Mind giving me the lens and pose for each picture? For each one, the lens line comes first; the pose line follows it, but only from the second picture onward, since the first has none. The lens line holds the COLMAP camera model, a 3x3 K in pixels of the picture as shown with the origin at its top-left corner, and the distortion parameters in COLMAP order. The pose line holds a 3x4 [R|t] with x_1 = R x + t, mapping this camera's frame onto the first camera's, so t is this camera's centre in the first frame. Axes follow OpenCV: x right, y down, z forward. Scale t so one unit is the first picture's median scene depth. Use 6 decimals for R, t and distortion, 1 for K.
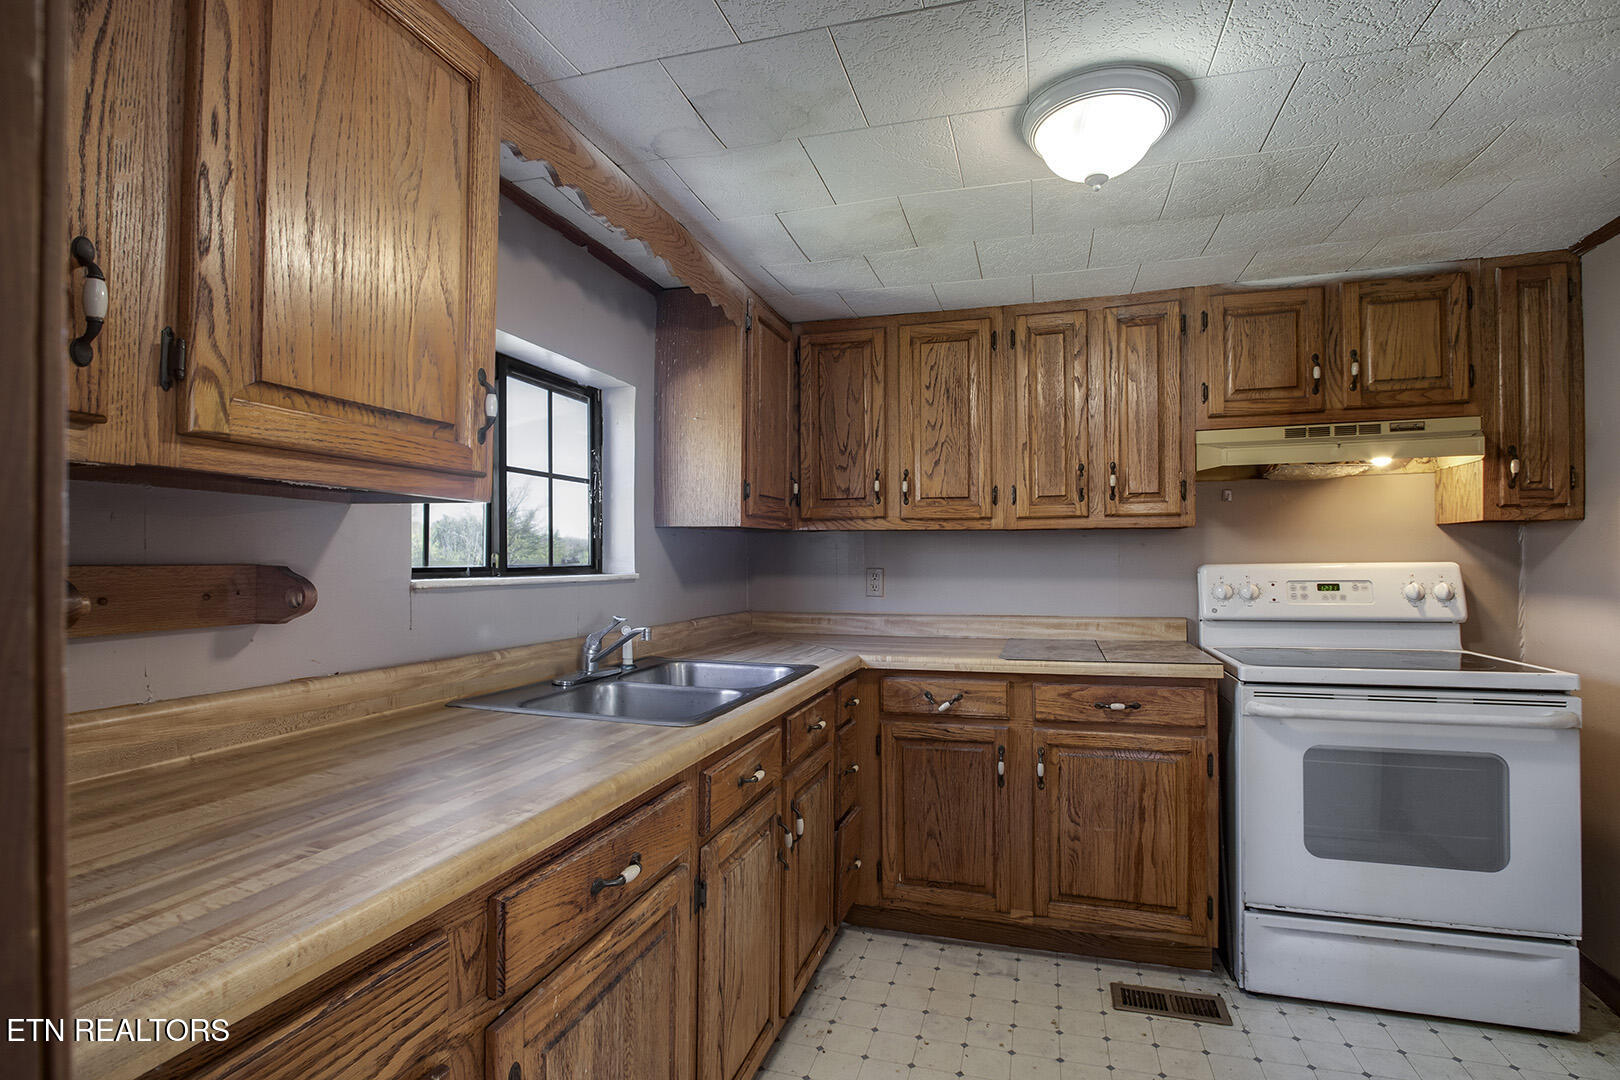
lens RADIAL K [[766.9, 0, 813.4], [0, 766.9, 553.8], [0, 0, 1]] dist [-0.015169, 0.000242]
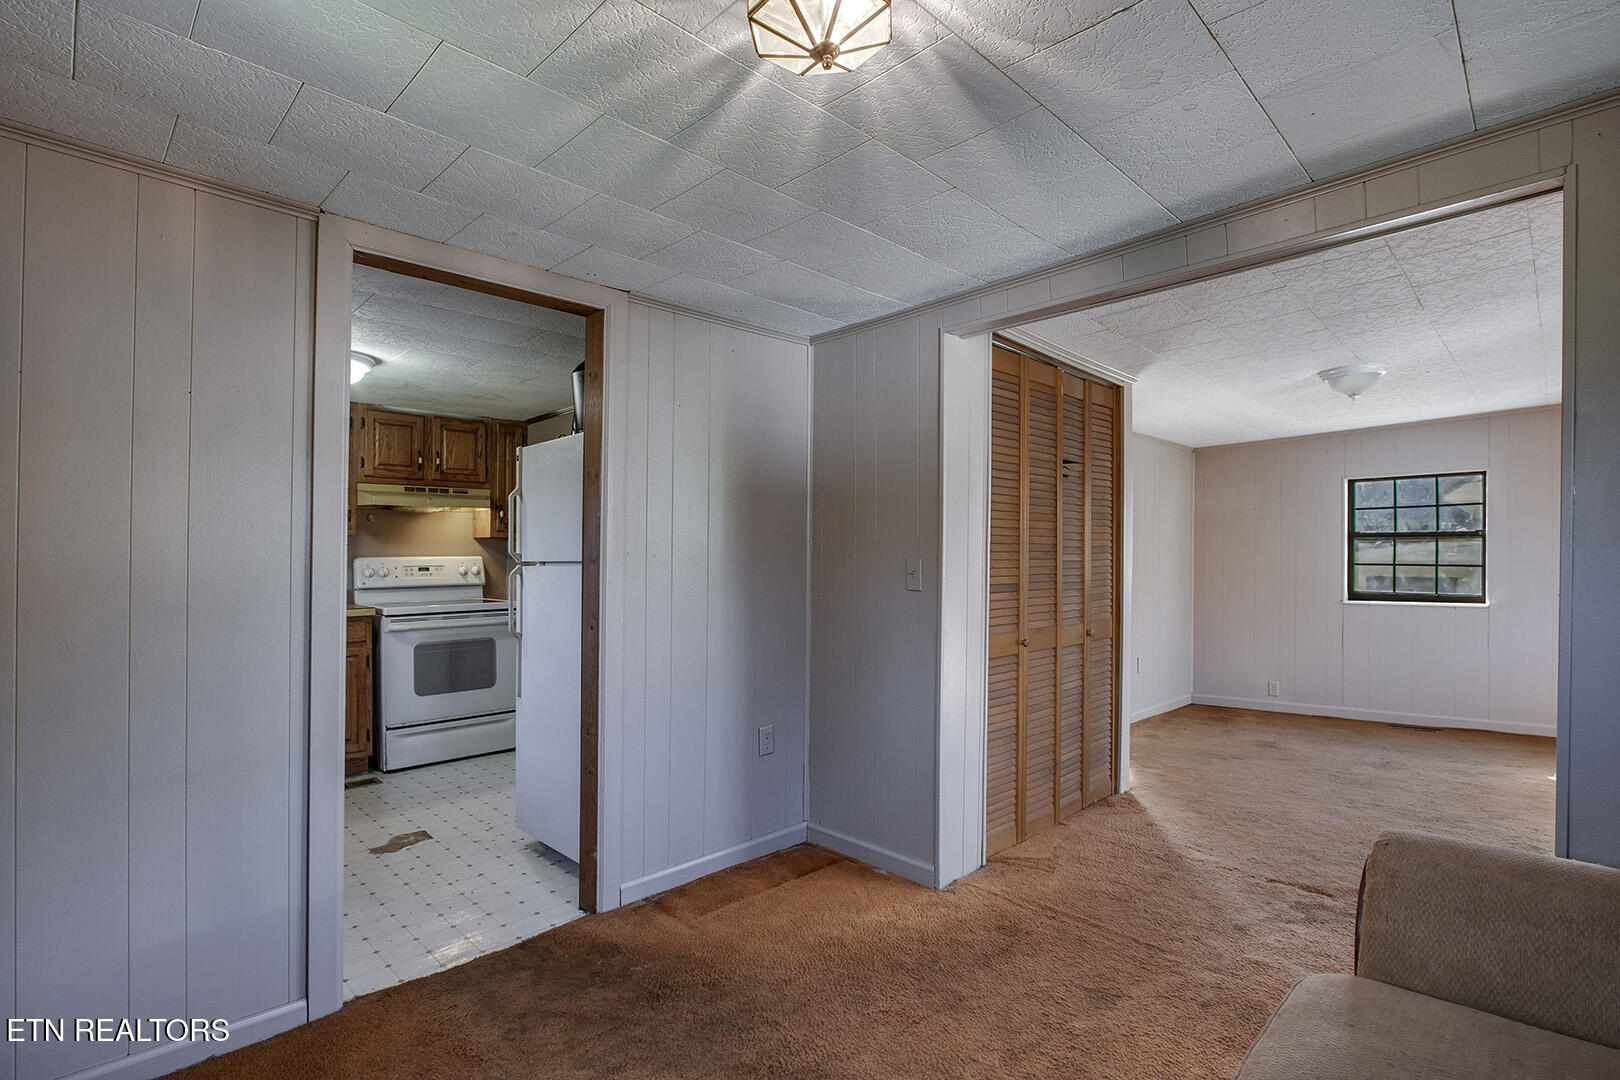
lens RADIAL K [[766.9, 0, 813.4], [0, 766.9, 553.8], [0, 0, 1]] dist [-0.015169, 0.000242]
pose [[0.472338, 0.006725, 0.881392, -0.643624], [-0.005038, 0.999975, -0.004930, 0.010809], [-0.881403, -0.002112, 0.472360, -0.893896]]
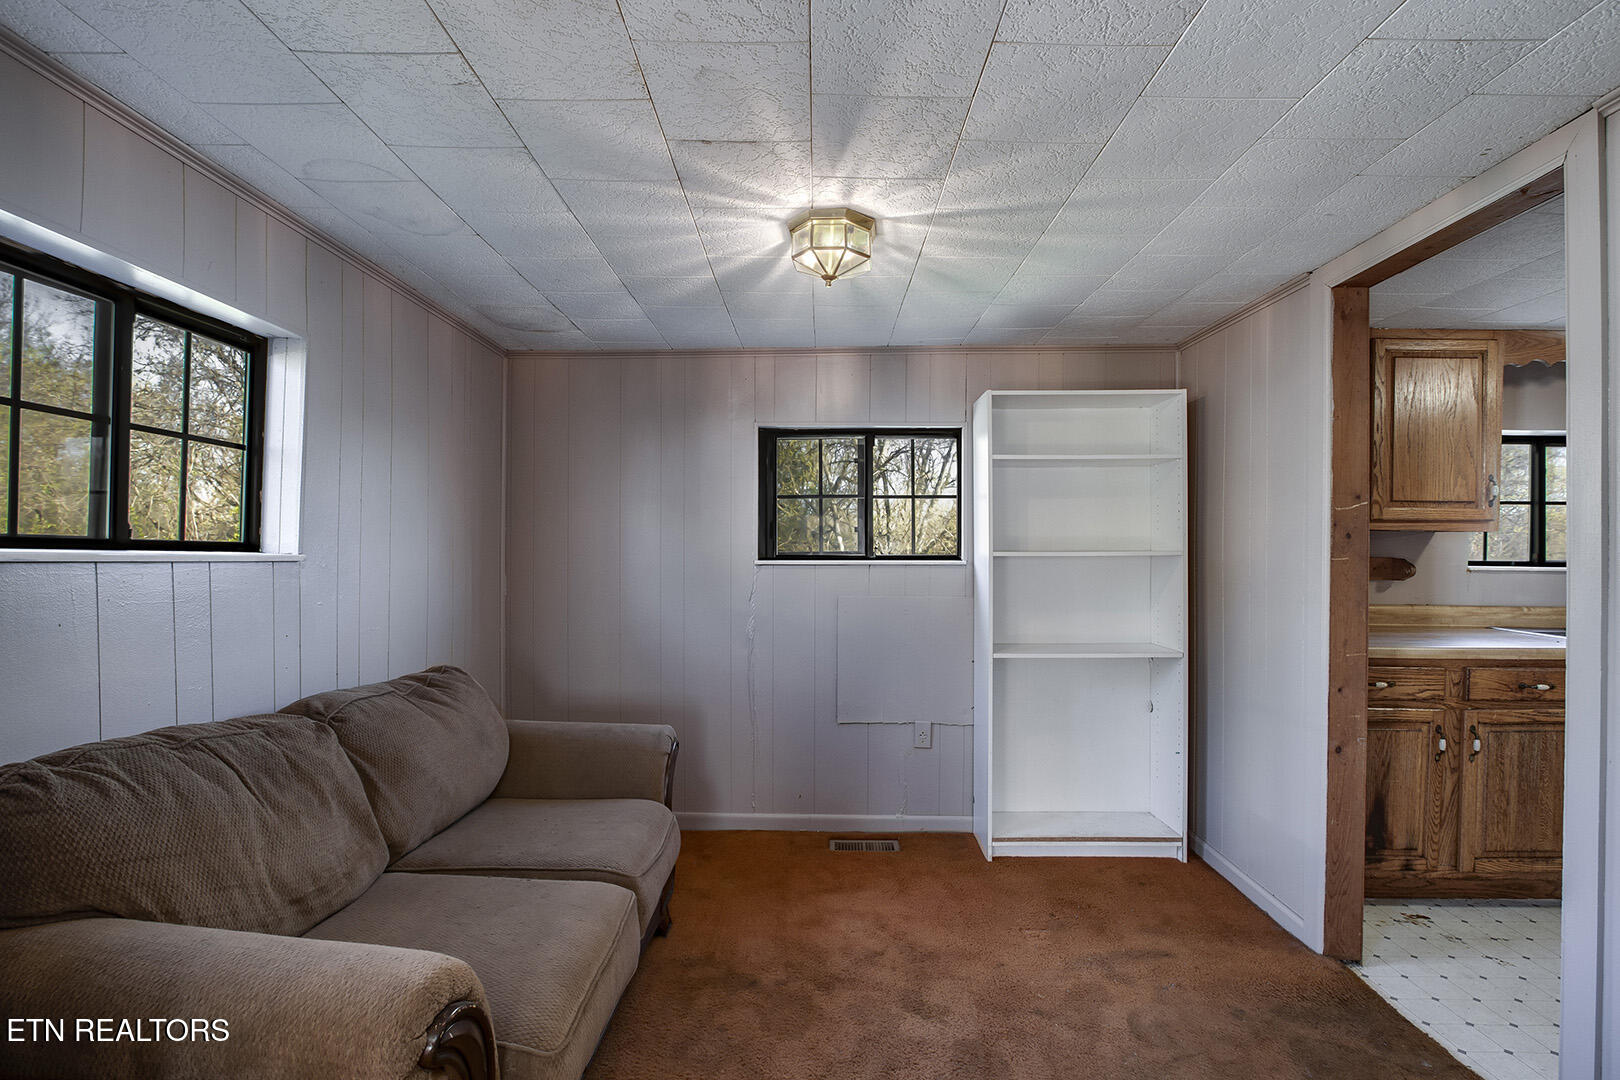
lens RADIAL K [[746.4, 0, 804.5], [0, 746.4, 550.4], [0, 0, 1]] dist [-0.022096, -0.000151]
pose [[0.248226, 0.007037, -0.968677, 0.697839], [-0.003162, 0.999974, 0.006454, -0.012234], [0.968697, 0.001461, 0.248242, -0.910356]]
